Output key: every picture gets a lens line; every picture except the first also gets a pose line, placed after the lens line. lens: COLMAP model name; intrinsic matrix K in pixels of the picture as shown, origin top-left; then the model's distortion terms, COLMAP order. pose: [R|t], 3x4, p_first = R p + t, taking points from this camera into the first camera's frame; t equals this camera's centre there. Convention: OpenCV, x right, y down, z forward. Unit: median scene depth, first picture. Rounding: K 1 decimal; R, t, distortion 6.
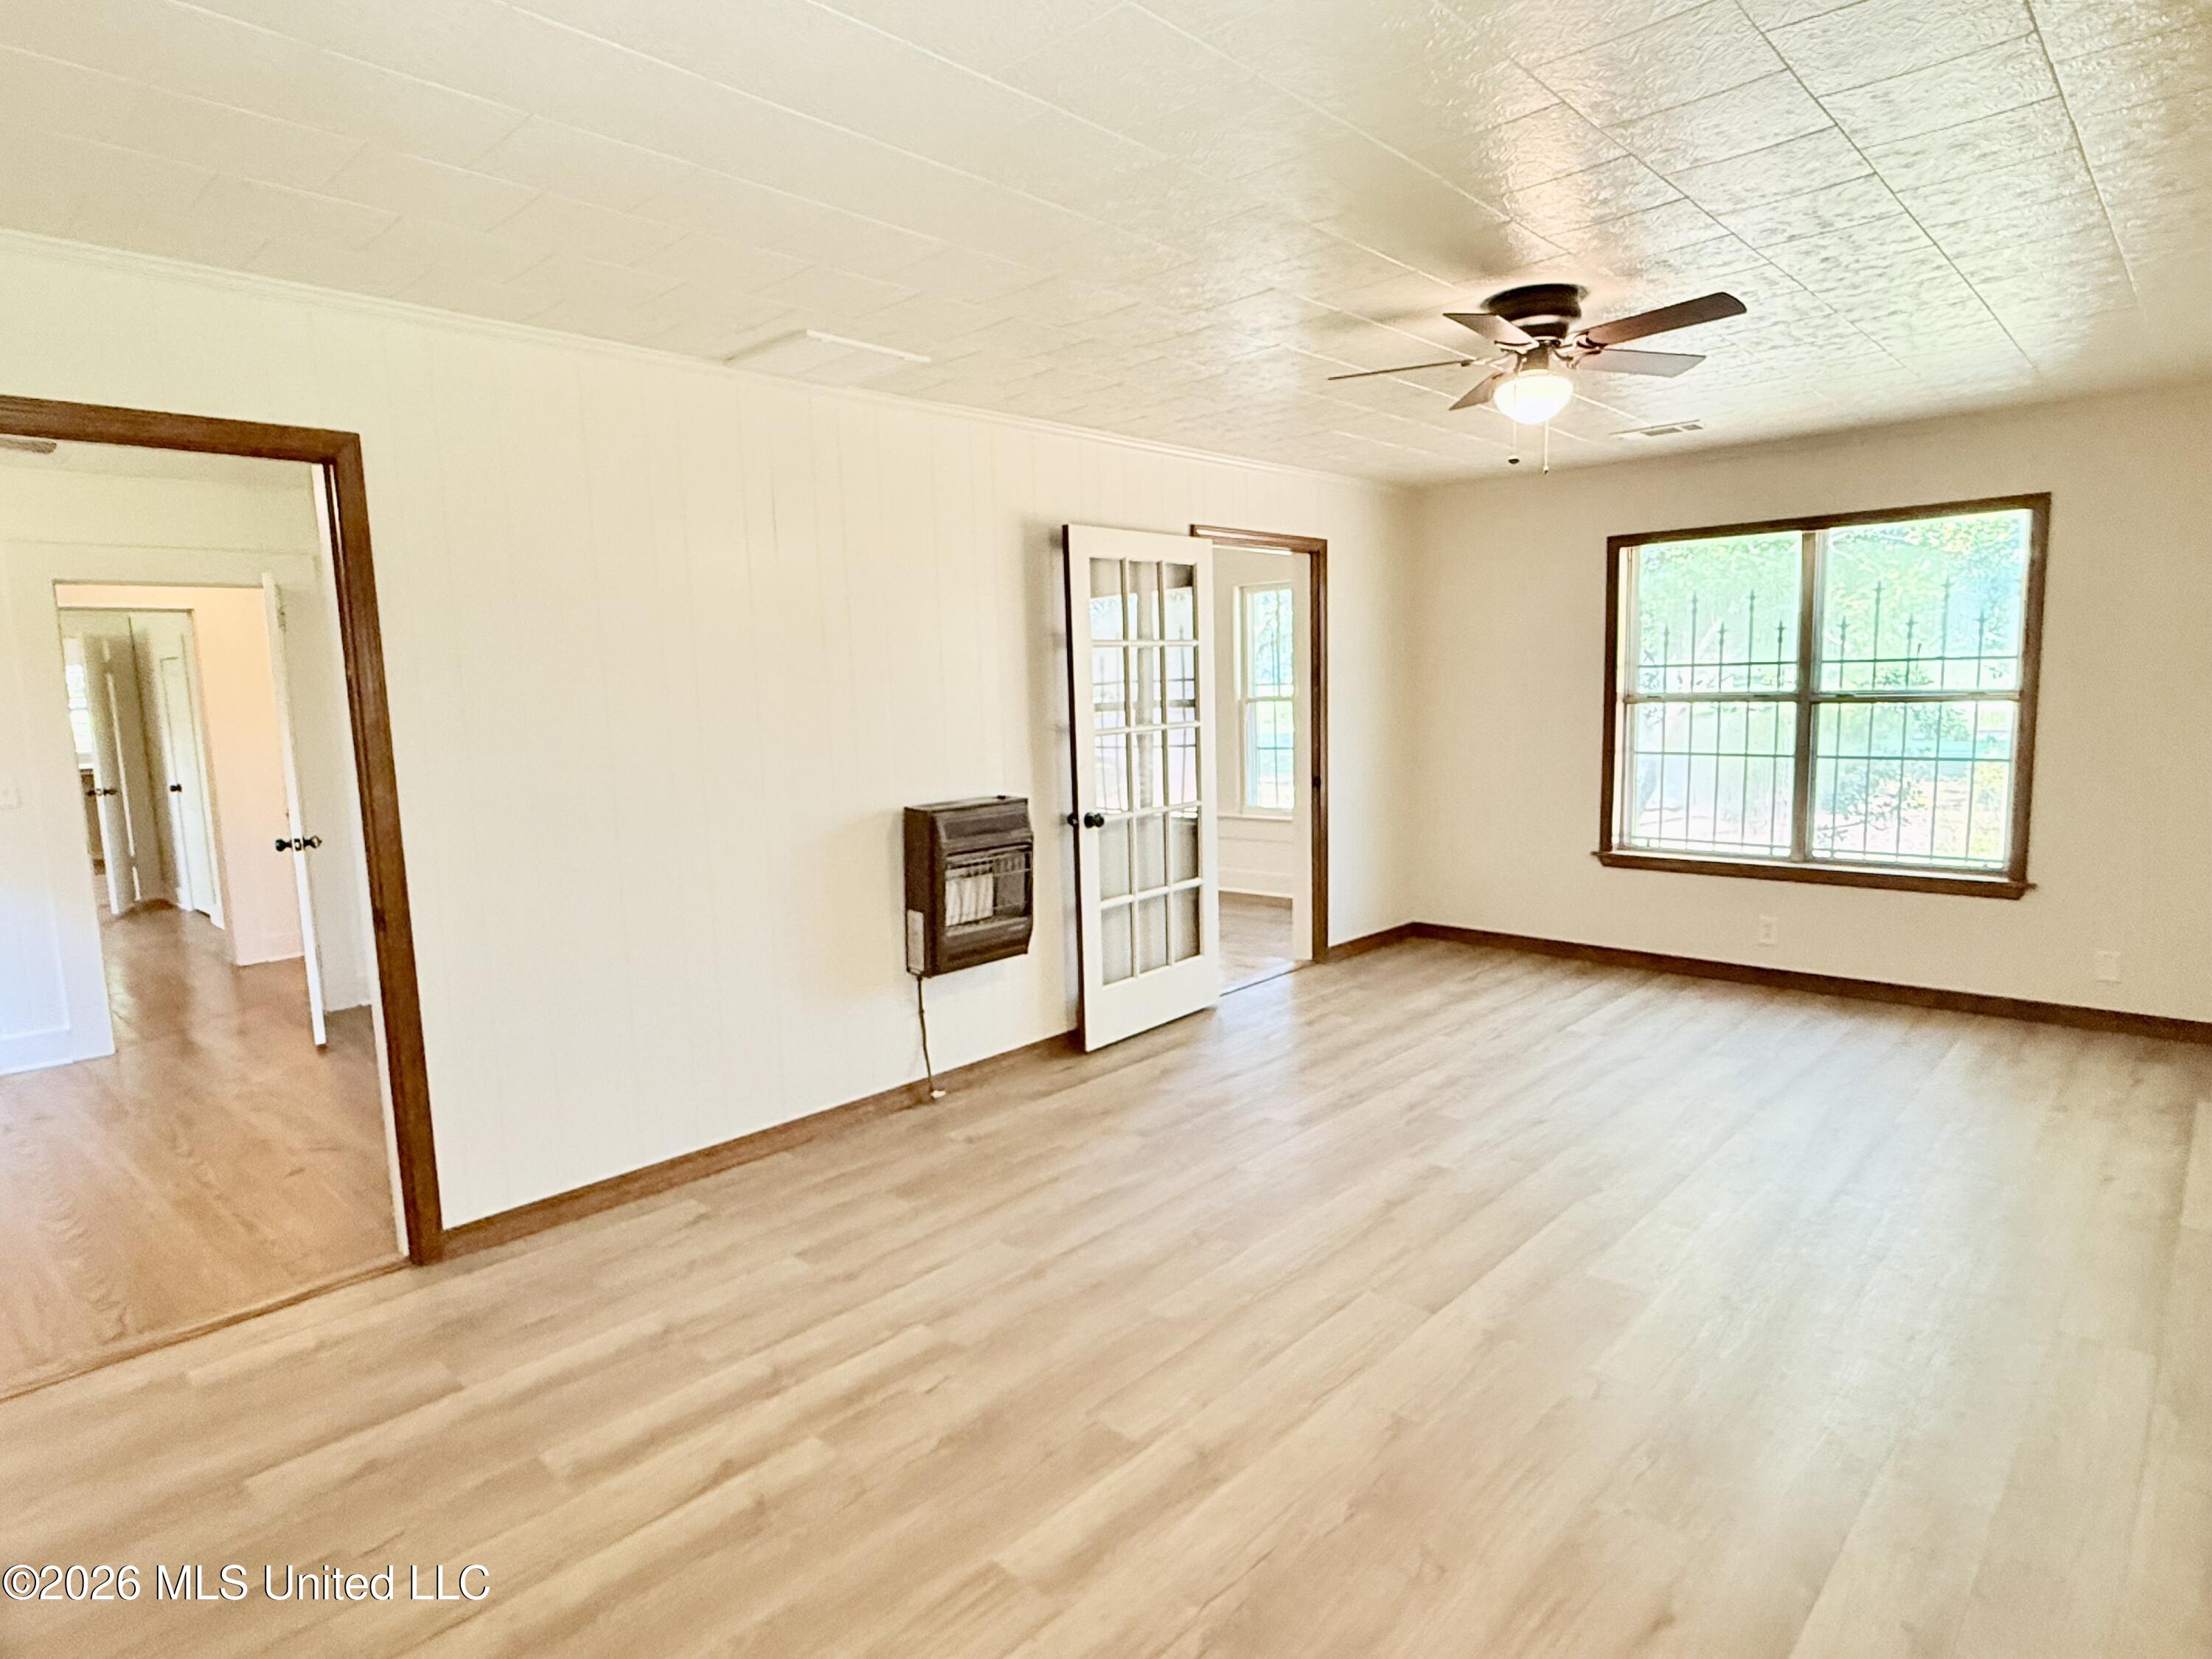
lens RADIAL K [[1247.9, 0, 1103.9], [0, 1247.9, 832.2], [0, 0, 1]] dist [-0.003054, -0.000667]
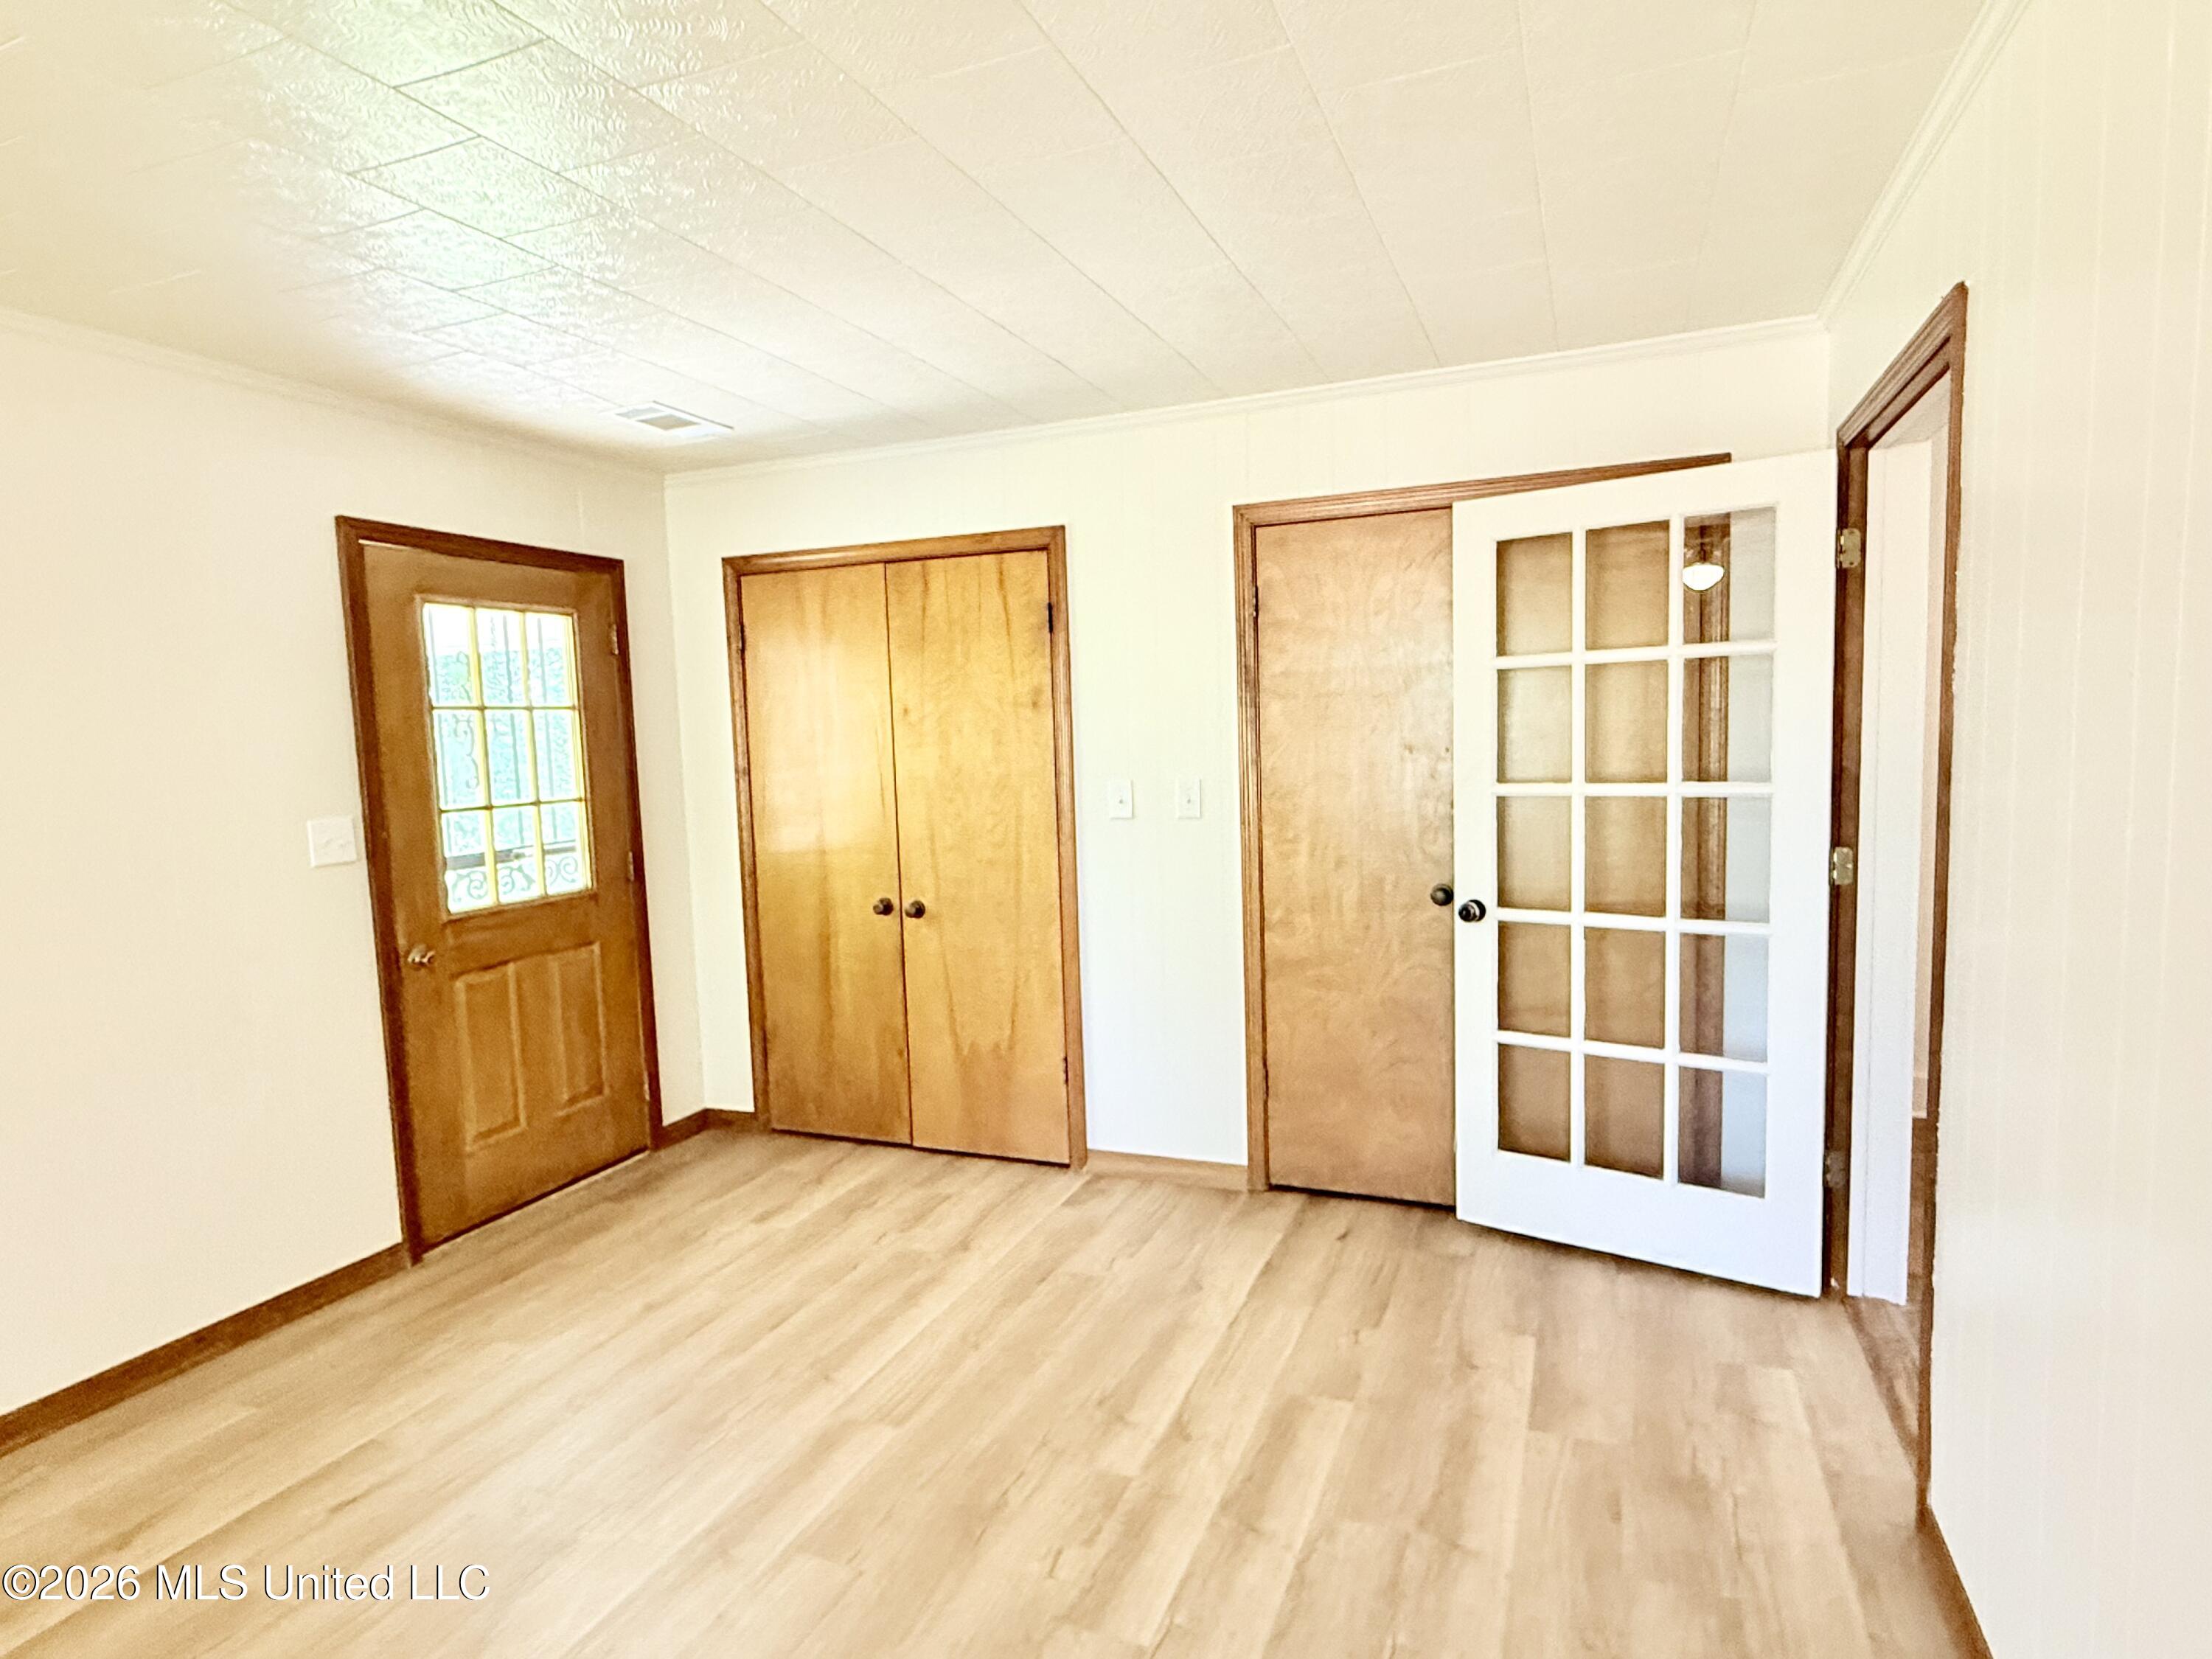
lens RADIAL K [[1247.9, 0, 1103.9], [0, 1247.9, 832.2], [0, 0, 1]] dist [-0.003054, -0.000667]
pose [[-0.929786, 0.089762, -0.356988, 0.095463], [0.009816, 0.975514, 0.219719, -0.227660], [0.367969, 0.200788, -0.907900, 1.778950]]
